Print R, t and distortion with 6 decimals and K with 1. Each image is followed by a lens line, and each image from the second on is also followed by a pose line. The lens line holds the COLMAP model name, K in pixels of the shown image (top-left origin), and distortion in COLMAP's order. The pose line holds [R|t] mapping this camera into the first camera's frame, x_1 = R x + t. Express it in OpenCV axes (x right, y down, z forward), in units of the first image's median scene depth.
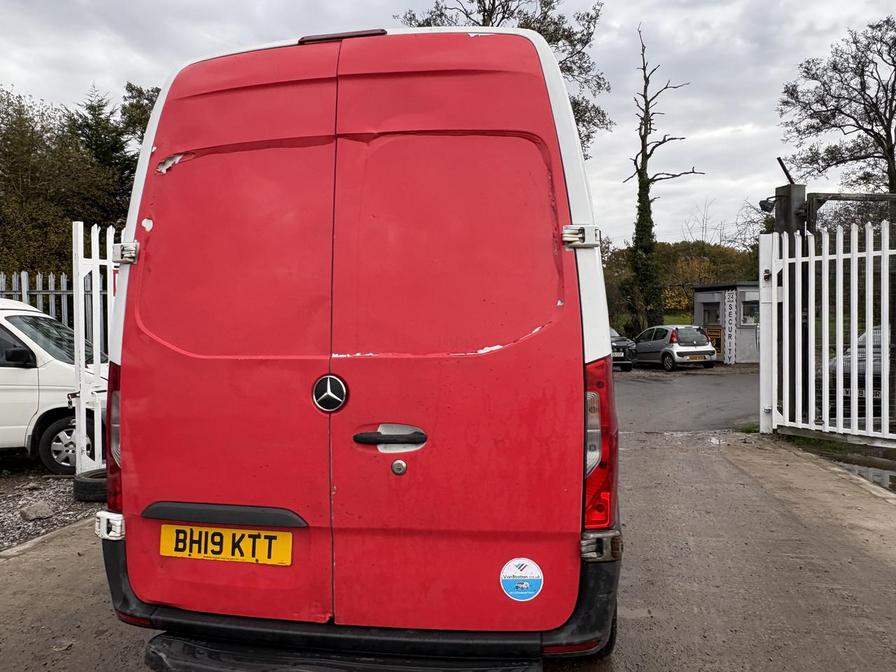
lens RADIAL K [[610.5, 0, 449.0], [0, 610.5, 329.5], [0, 0, 1]] dist [-0.003752, 0.007846]
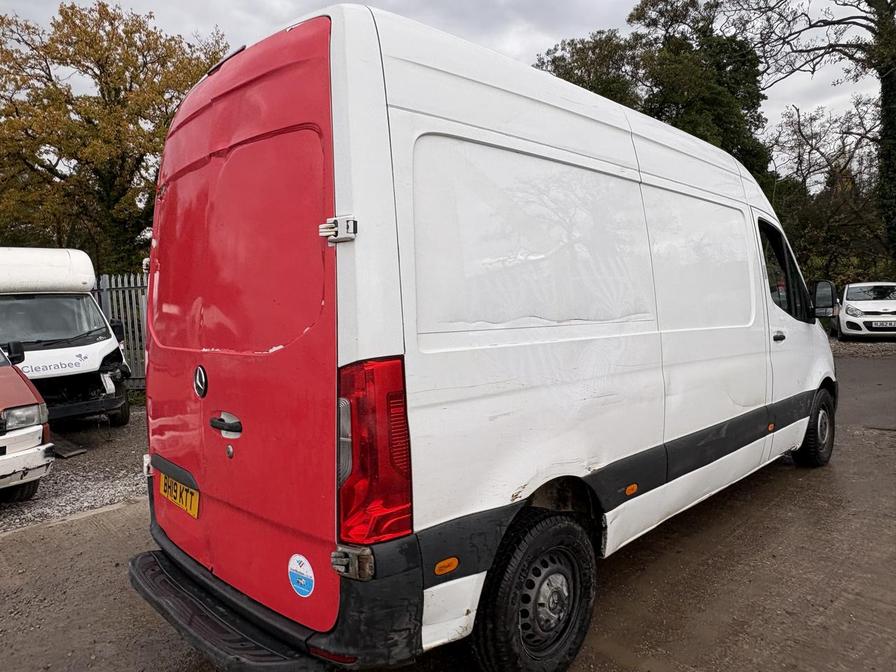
lens RADIAL K [[610.5, 0, 445.8], [0, 610.5, 332.0], [0, 0, 1]] dist [-0.003752, 0.007846]
pose [[0.806500, 0.012553, -0.591101, 0.821667], [0.029507, 0.997674, 0.061447, -0.046016], [0.590498, -0.066998, 0.804254, 0.316897]]
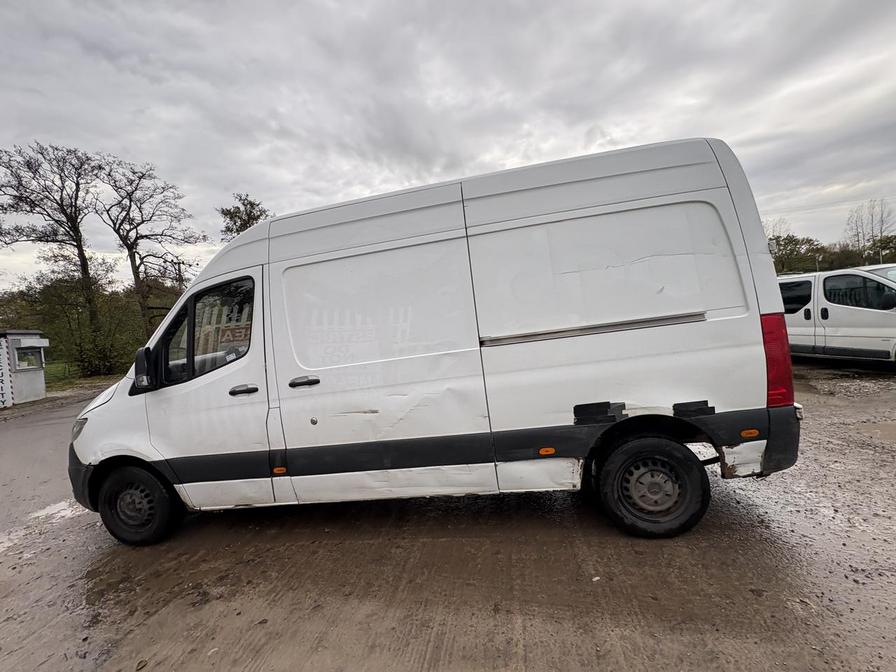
lens RADIAL K [[356.4, 0, 448.1], [0, 356.4, 334.4], [0, 0, 1]] dist [-0.000977, 0.000079]
pose [[-0.020640, -0.018506, 0.999616, -1.542185], [0.105563, 0.994199, 0.020585, -0.006874], [-0.994198, 0.105948, -0.018567, 1.976127]]
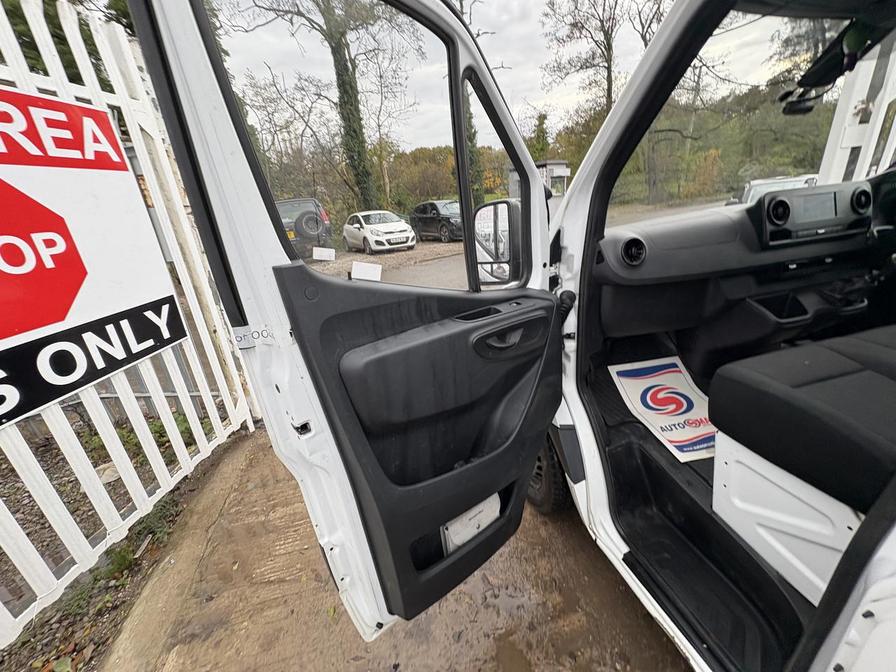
lens RADIAL K [[356.4, 0, 447.7], [0, 356.4, 337.3], [0, 0, 1]] dist [-0.000977, 0.000079]
pose [[0.914513, -0.205430, 0.348518, -0.677424], [0.077302, 0.934341, 0.347897, -0.046223], [-0.397103, -0.291215, 0.870347, 2.535166]]
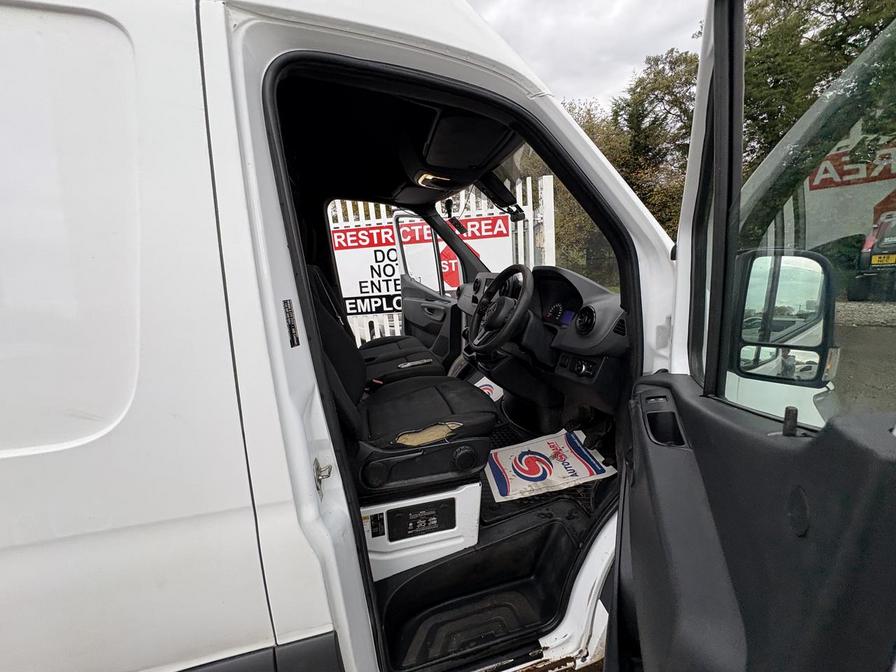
lens RADIAL K [[356.4, 0, 451.0], [0, 356.4, 335.4], [0, 0, 1]] dist [-0.000977, 0.000079]
pose [[0.408421, 0.174370, -0.895984, 0.858802], [0.050176, 0.975811, 0.212778, -0.067456], [0.911413, -0.131860, 0.389793, 2.435098]]
